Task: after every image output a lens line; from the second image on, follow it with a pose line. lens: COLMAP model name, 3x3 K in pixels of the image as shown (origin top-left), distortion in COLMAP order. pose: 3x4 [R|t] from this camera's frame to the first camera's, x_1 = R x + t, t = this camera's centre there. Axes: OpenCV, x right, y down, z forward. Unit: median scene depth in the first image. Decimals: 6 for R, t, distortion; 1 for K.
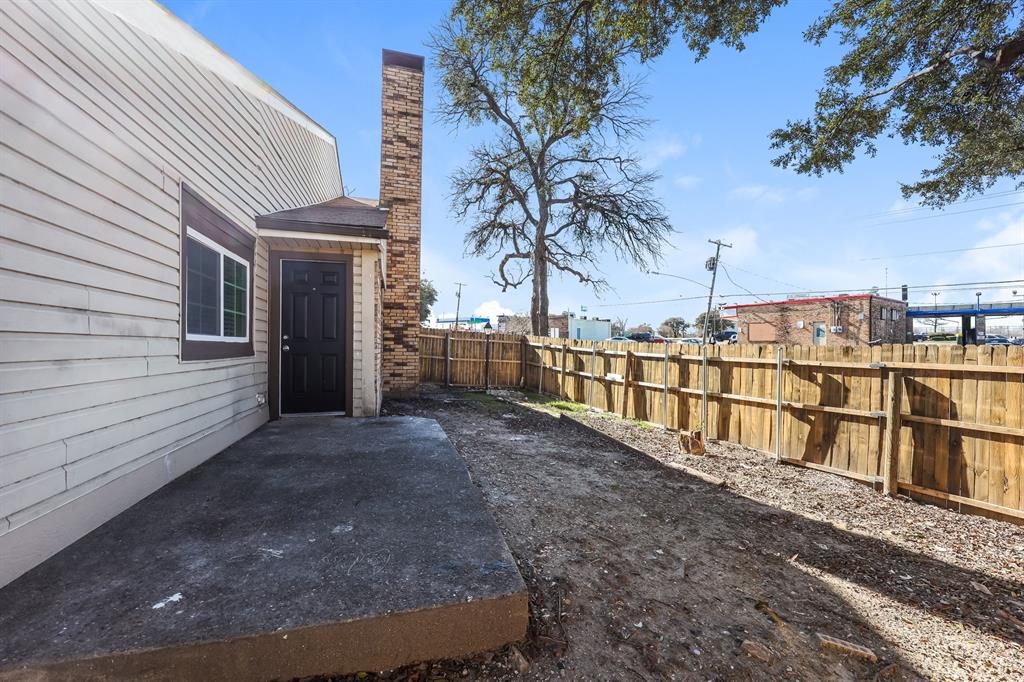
lens RADIAL K [[415.3, 0, 512.4], [0, 415.3, 346.5], [0, 0, 1]] dist [0.001027, -0.000642]
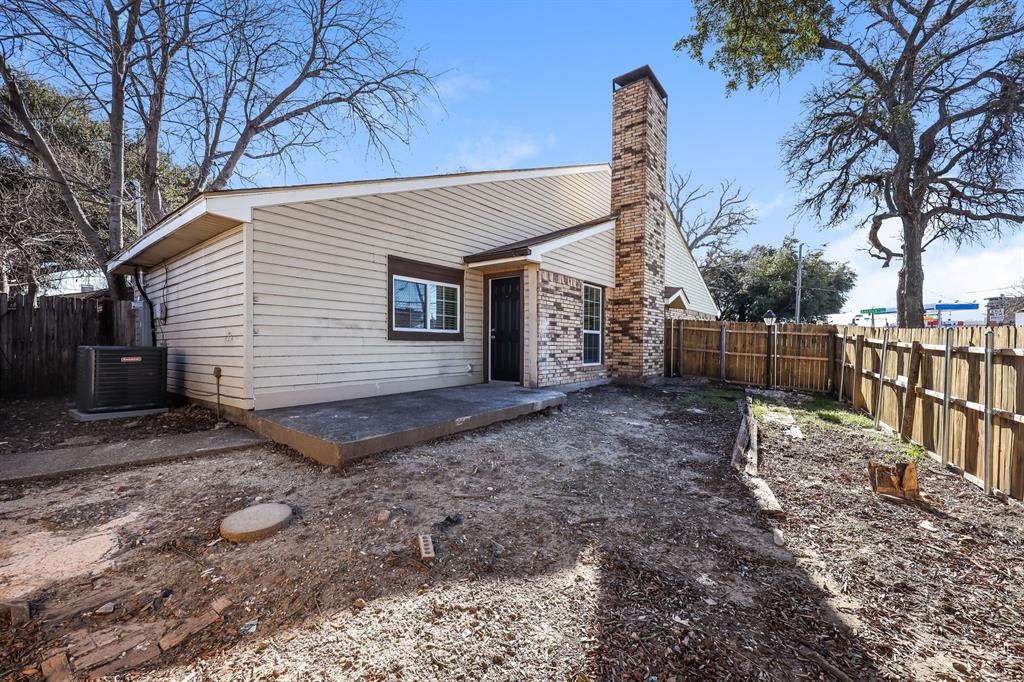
lens RADIAL K [[415.3, 0, 509.7], [0, 415.3, 346.8], [0, 0, 1]] dist [0.001027, -0.000642]
pose [[0.582089, 0.007530, -0.813090, 0.510861], [-0.005132, 0.999971, 0.005587, 0.021158], [0.813109, 0.000921, 0.582111, 0.114518]]
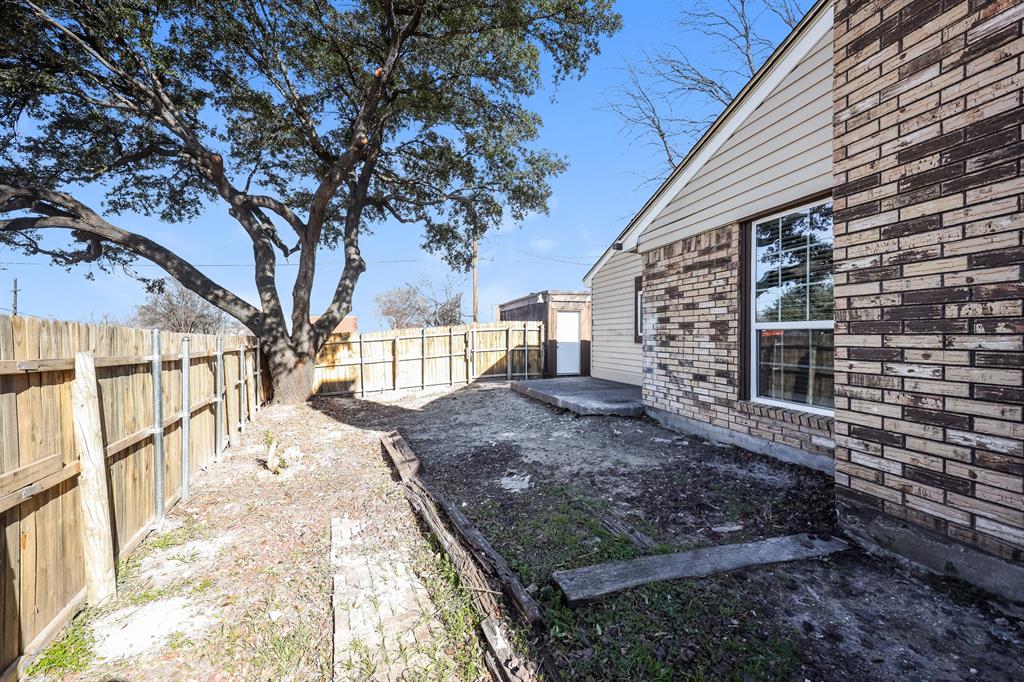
lens RADIAL K [[415.3, 0, 514.5], [0, 415.3, 339.7], [0, 0, 1]] dist [0.001027, -0.000642]
pose [[-0.999939, -0.001657, 0.010889, -0.019501], [-0.001570, 0.999967, 0.007956, -0.003447], [-0.010902, 0.007938, -0.999909, 1.516793]]
